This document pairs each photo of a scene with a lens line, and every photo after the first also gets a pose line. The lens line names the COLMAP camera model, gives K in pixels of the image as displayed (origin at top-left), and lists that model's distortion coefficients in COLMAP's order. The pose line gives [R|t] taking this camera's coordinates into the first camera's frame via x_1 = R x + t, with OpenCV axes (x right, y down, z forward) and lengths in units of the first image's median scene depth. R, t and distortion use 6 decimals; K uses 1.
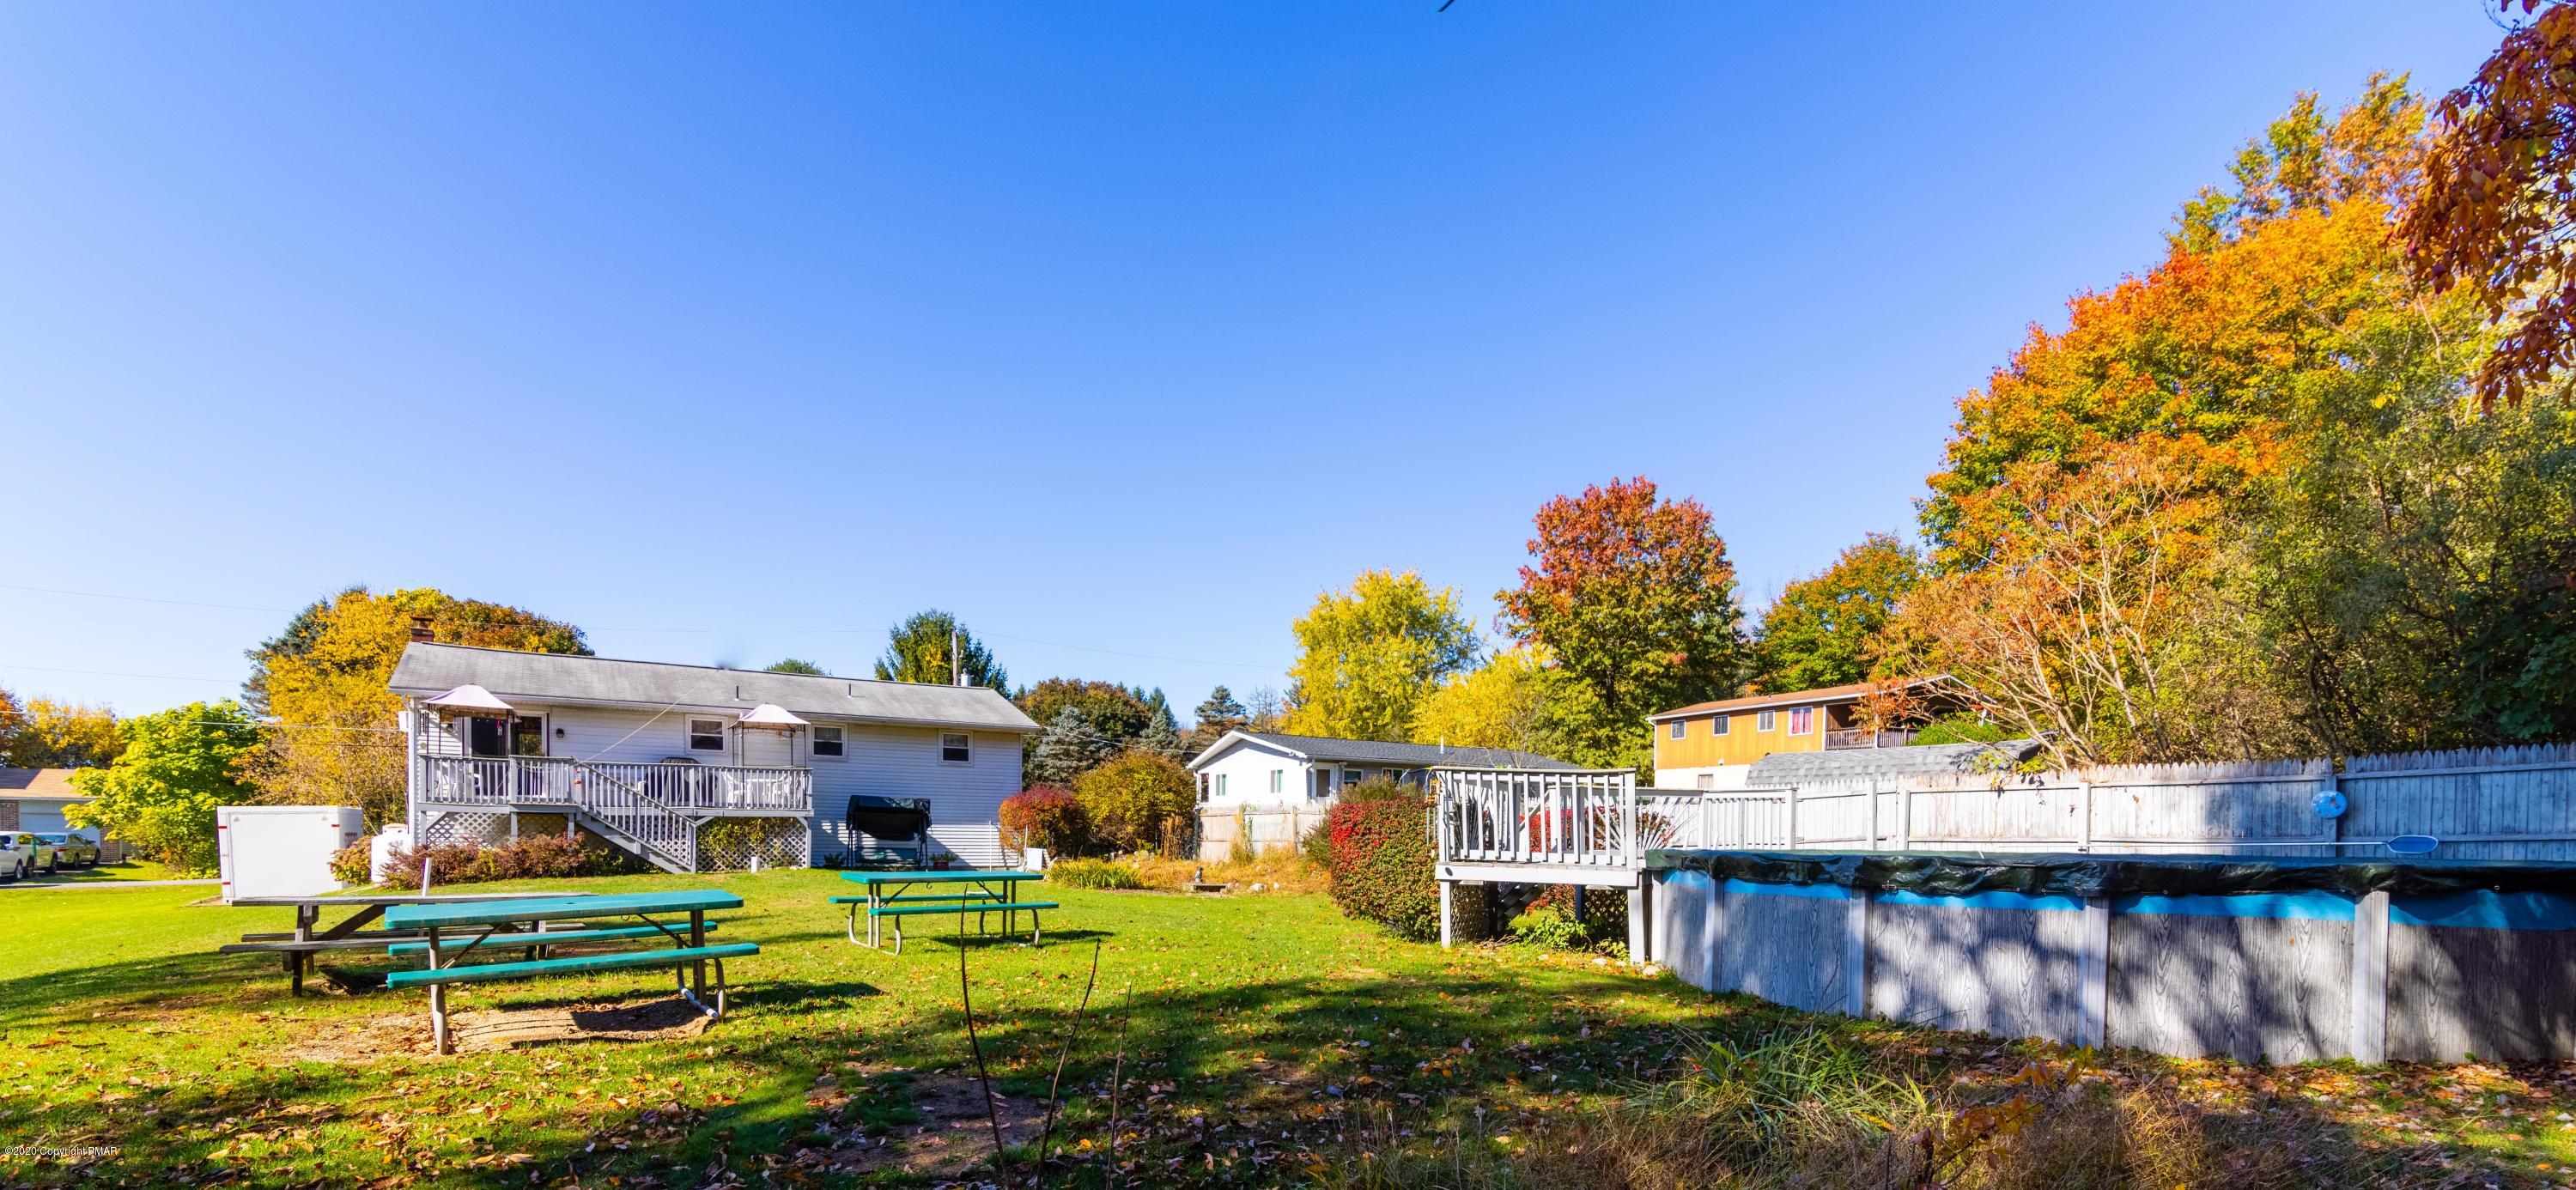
lens RADIAL K [[1214.1, 0, 1288.0], [0, 1214.1, 595.0], [0, 0, 1]] dist [0.000716, 0.000045]
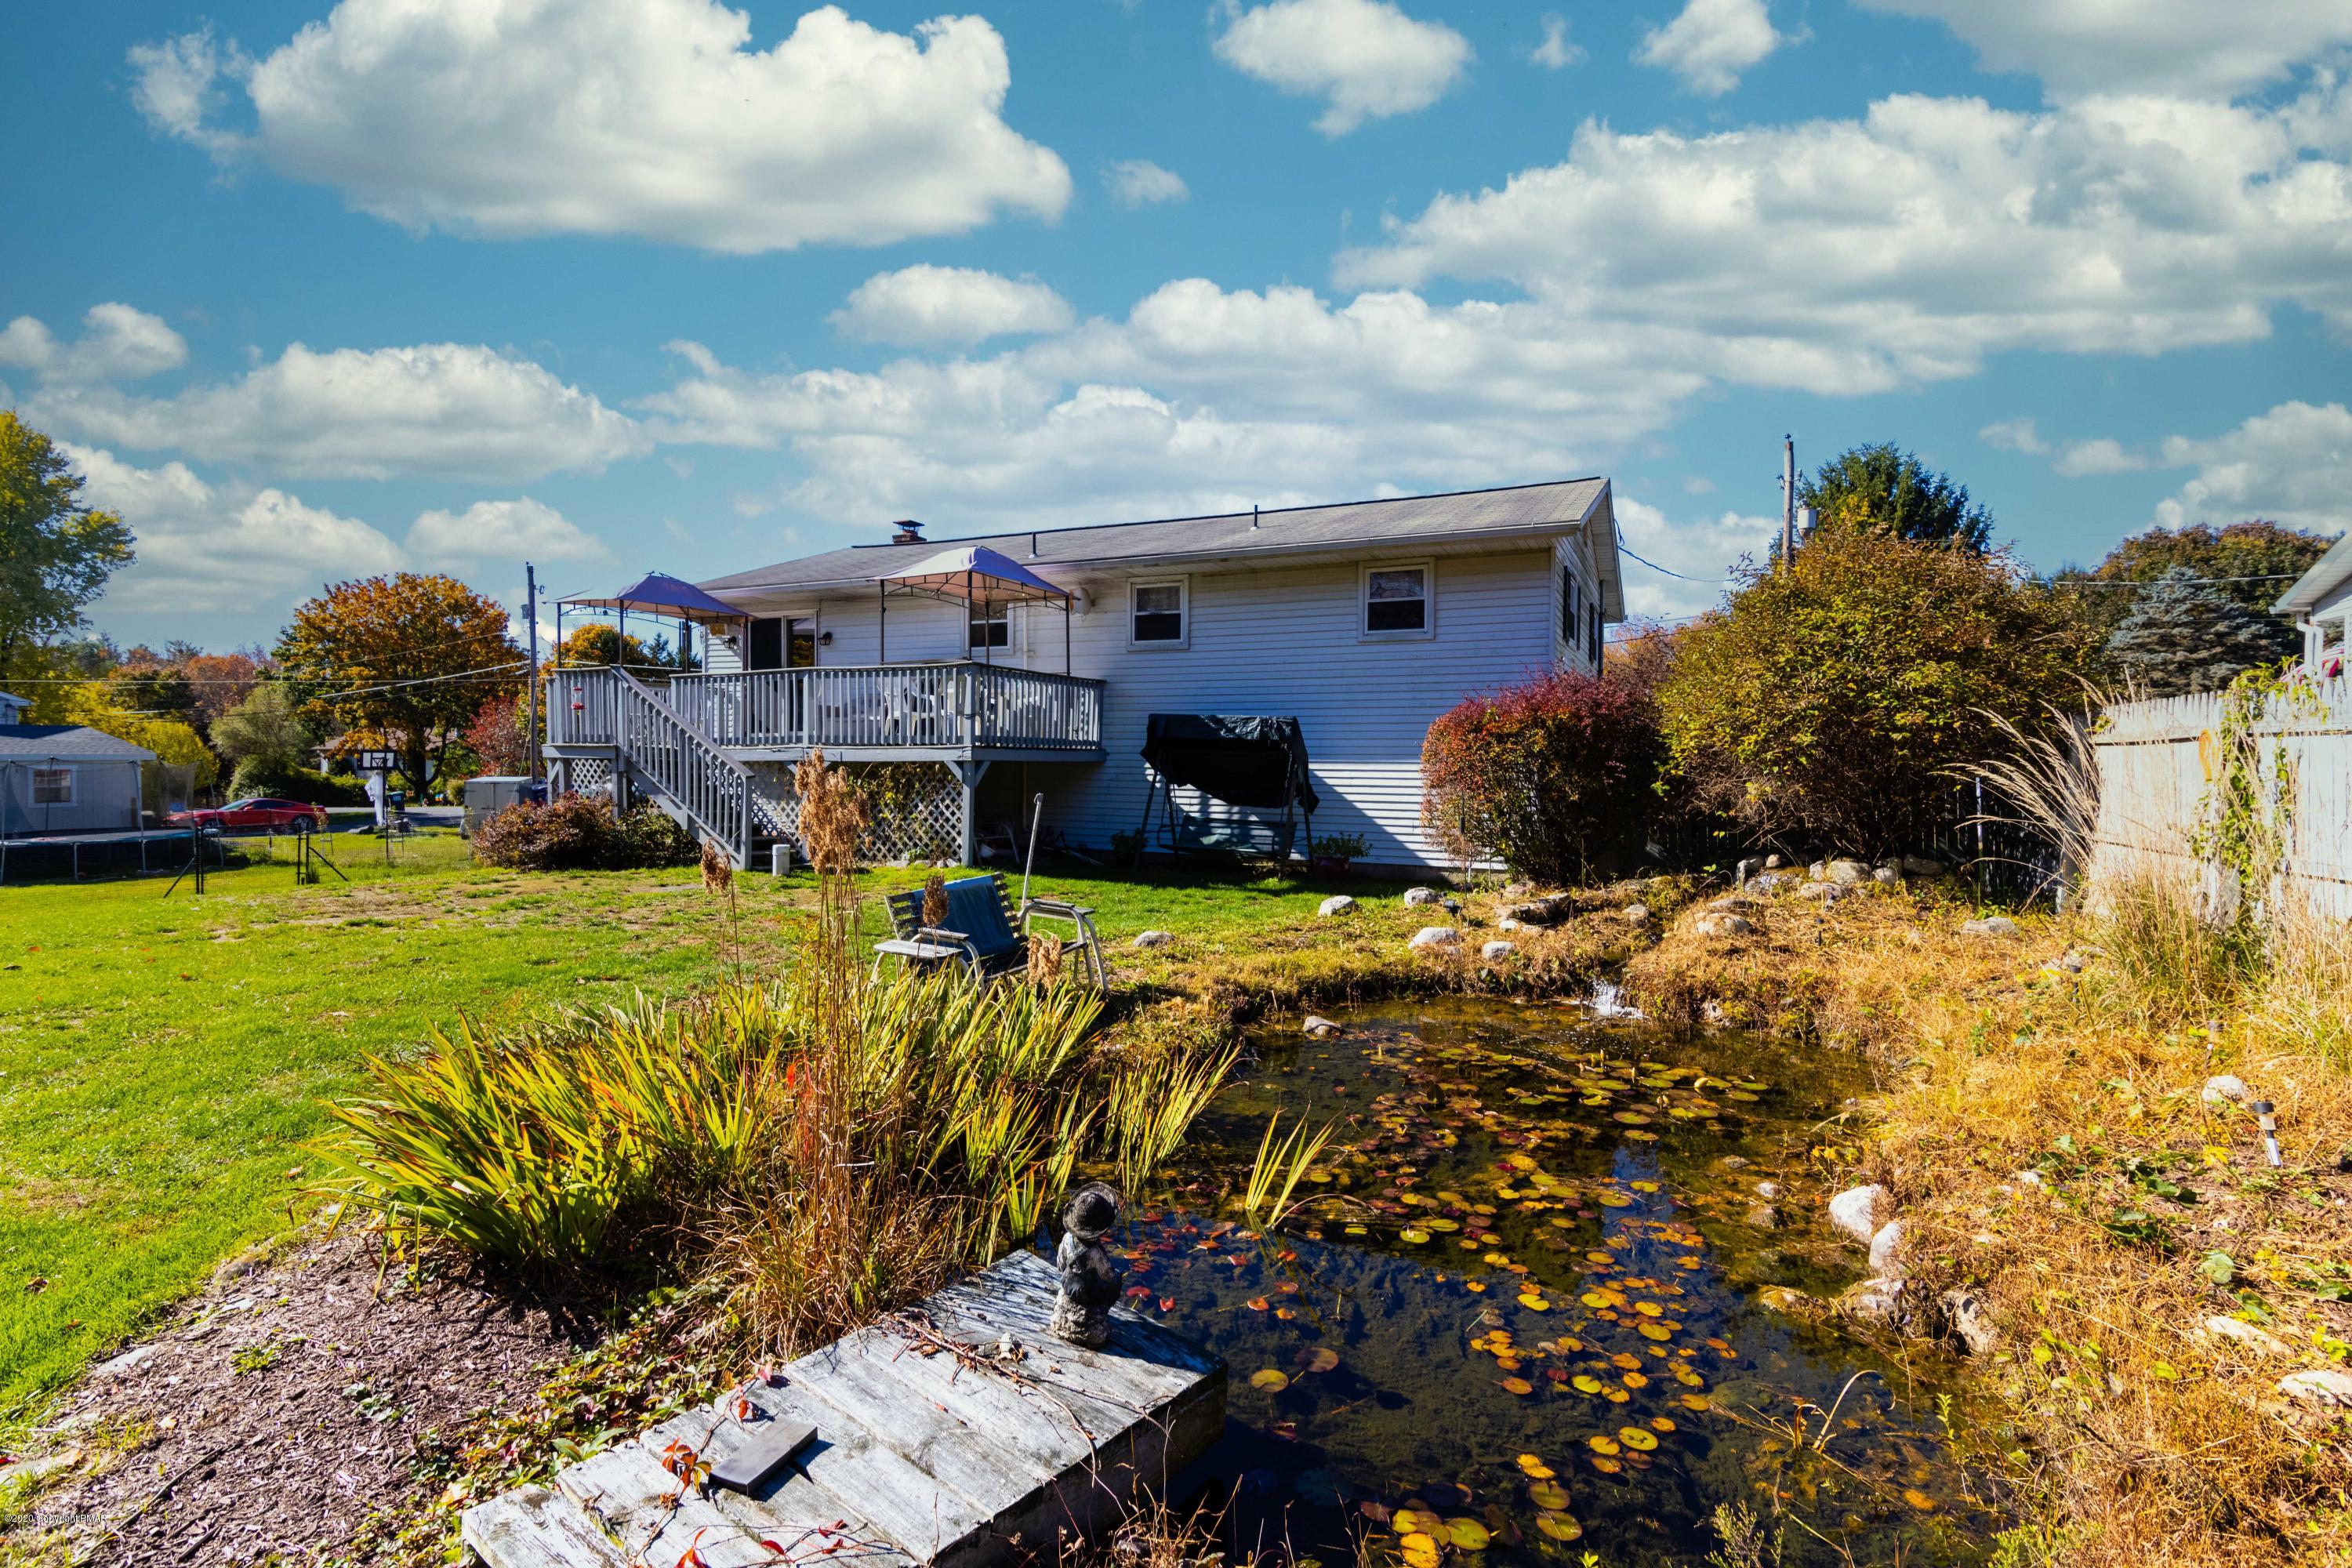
lens RADIAL K [[1099.6, 0, 1176.0], [0, 1099.6, 784.0], [0, 0, 1]] dist [-0.000354, -0.000230]
pose [[0.559328, 0.014511, -0.828819, 0.011887], [0.163327, 0.978318, 0.127349, 0.131878], [0.812697, -0.206598, 0.544831, 0.730520]]
